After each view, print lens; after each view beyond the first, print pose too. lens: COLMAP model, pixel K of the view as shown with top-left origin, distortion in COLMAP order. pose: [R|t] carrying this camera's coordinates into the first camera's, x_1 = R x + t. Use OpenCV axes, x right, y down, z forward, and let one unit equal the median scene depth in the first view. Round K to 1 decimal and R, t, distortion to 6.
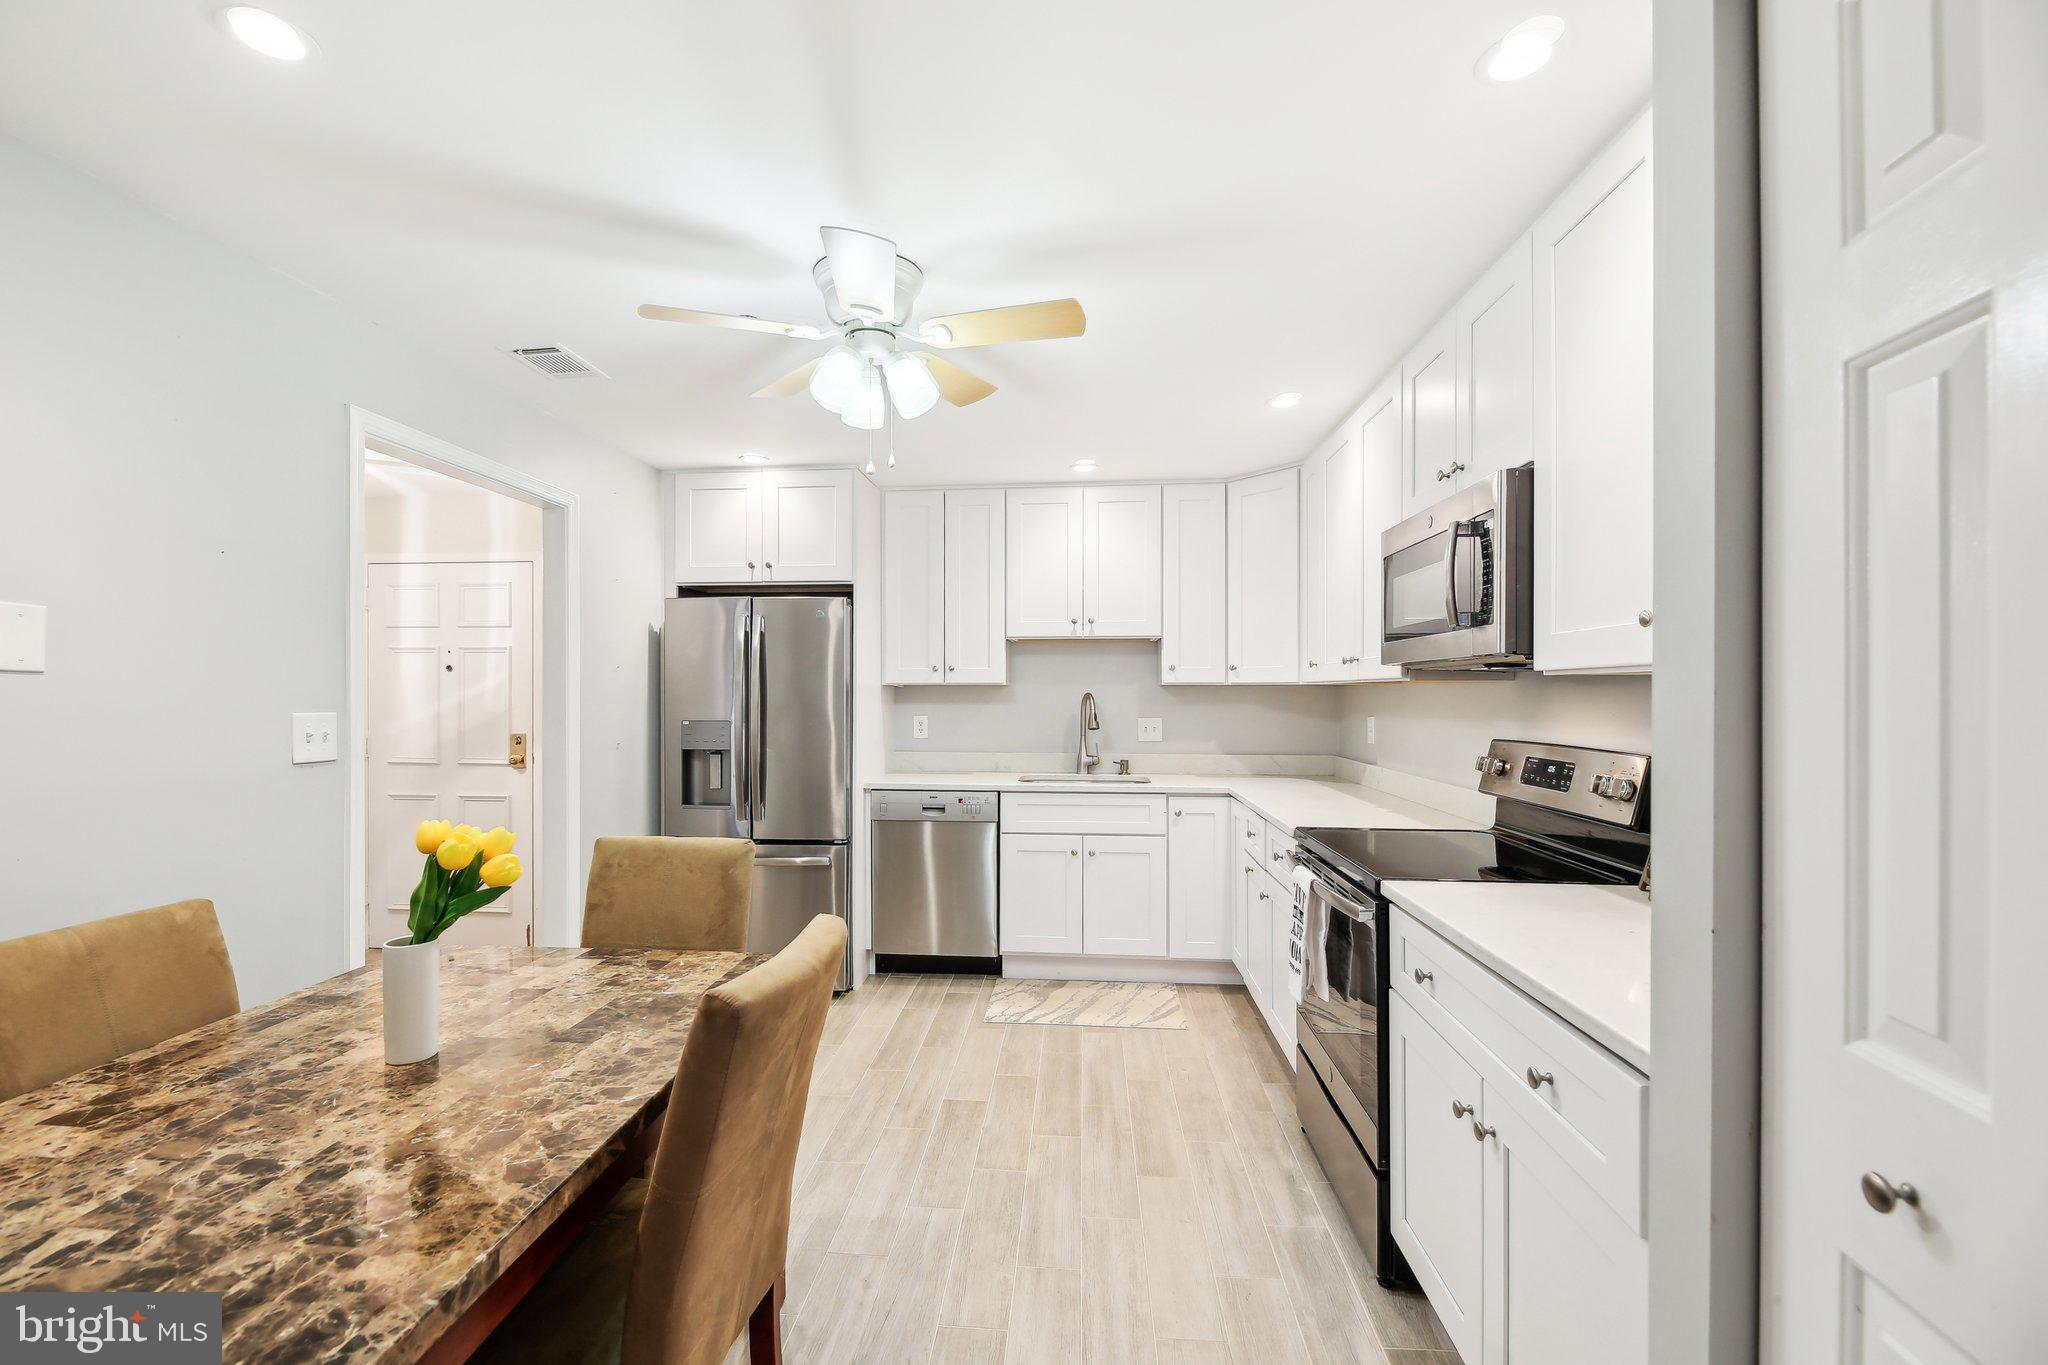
lens RADIAL K [[878.4, 0, 1015.3], [0, 878.4, 691.9], [0, 0, 1]] dist [0.001069, 0.000239]
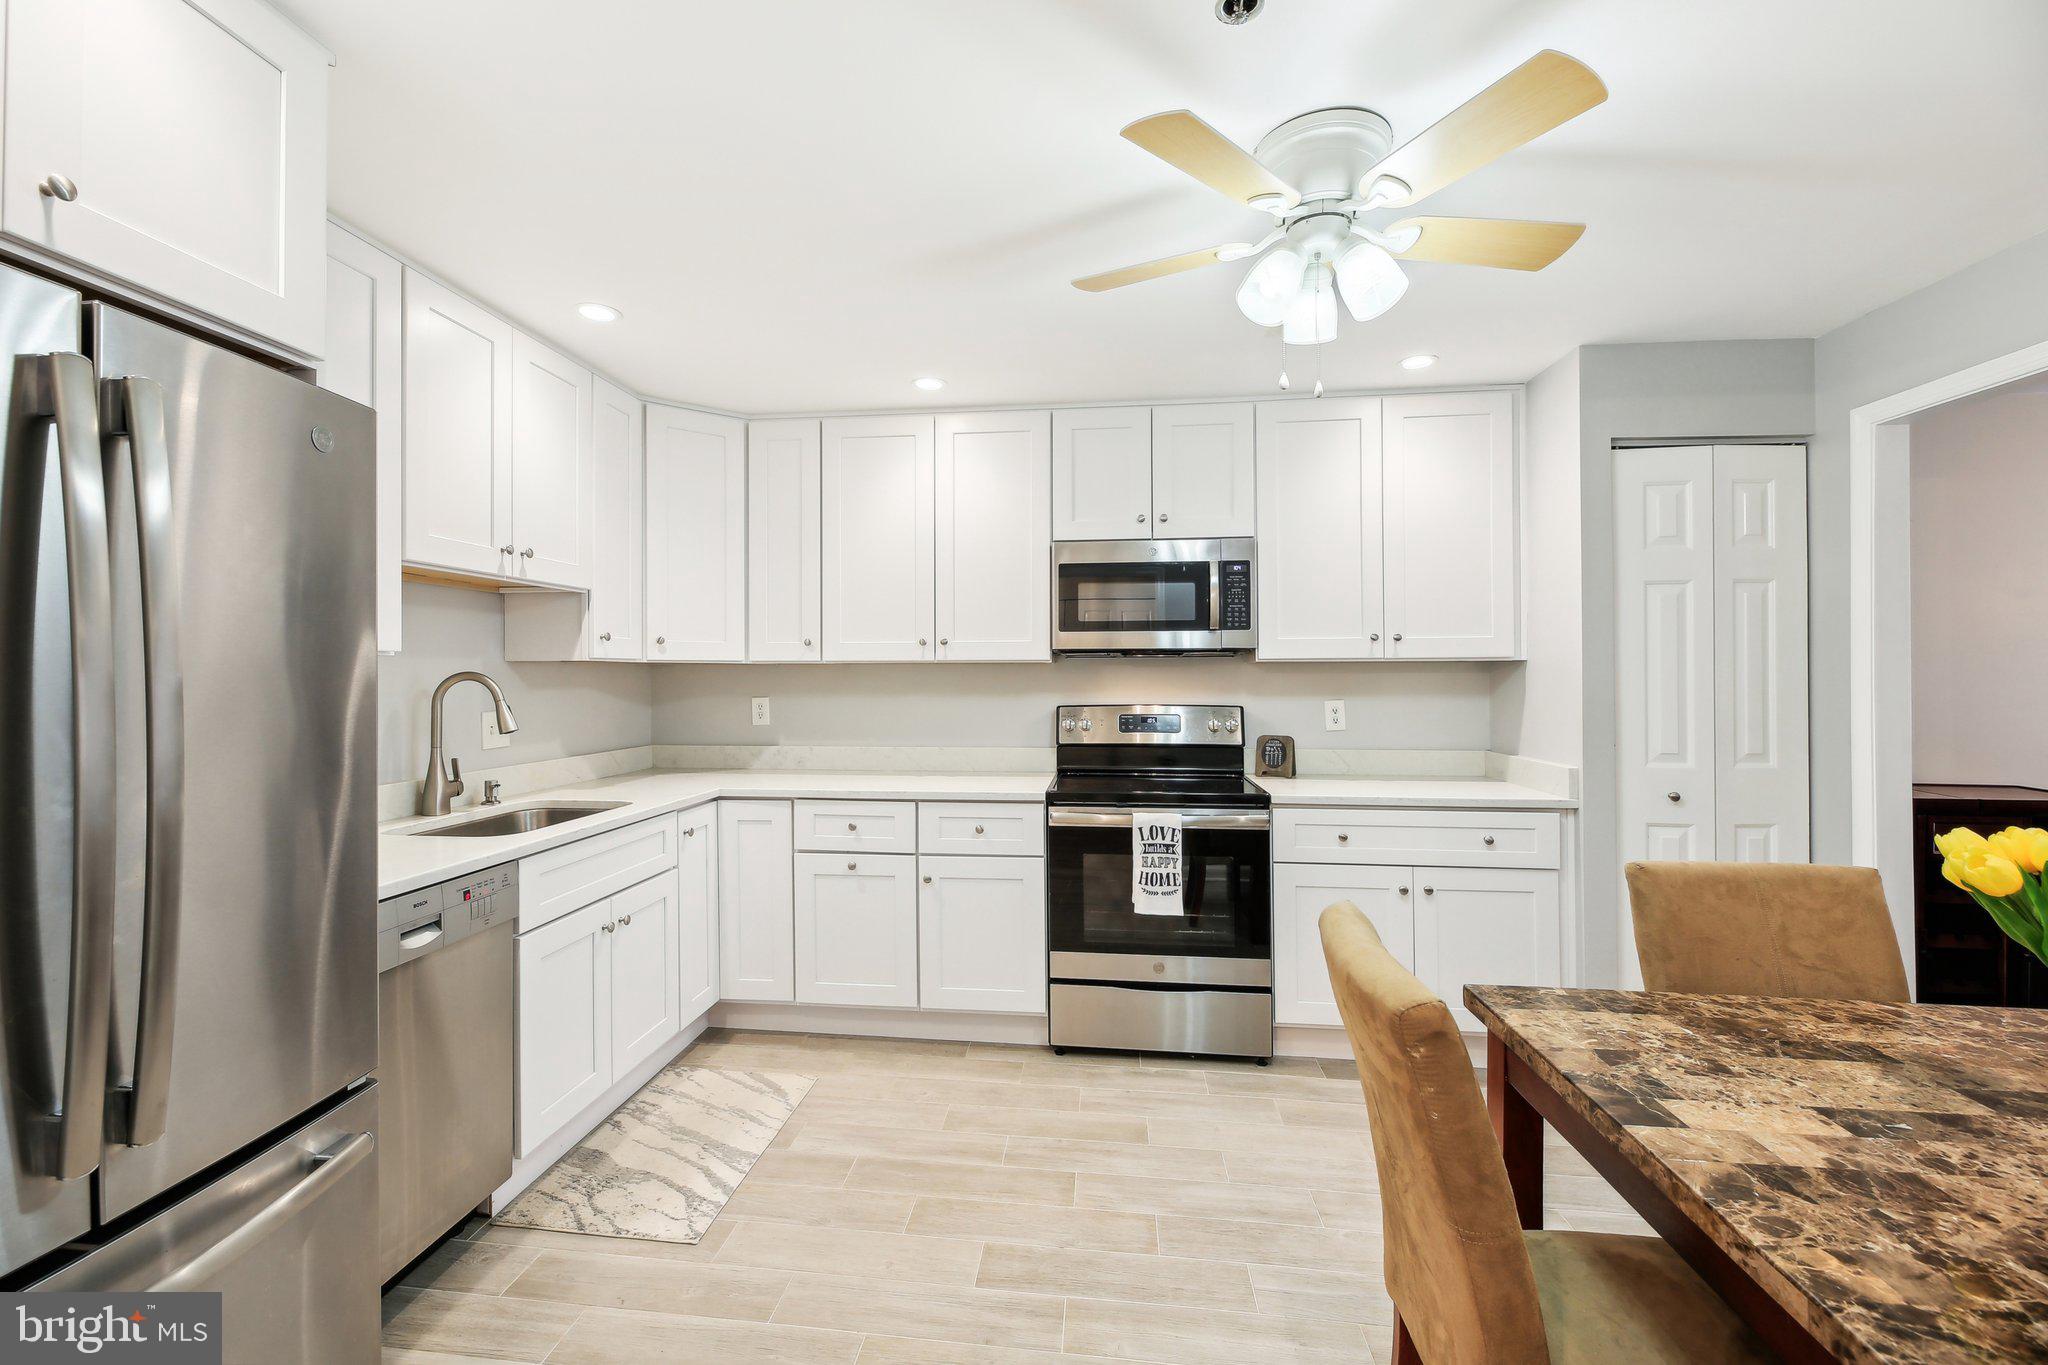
lens RADIAL K [[833.7, 0, 1018.3], [0, 833.7, 664.5], [0, 0, 1]] dist [-0.010668, -0.000441]
pose [[0.035196, 0.010728, 0.999323, -1.068982], [0.002689, 0.999938, -0.010829, 0.005944], [-0.999377, 0.003068, 0.035165, 1.432453]]
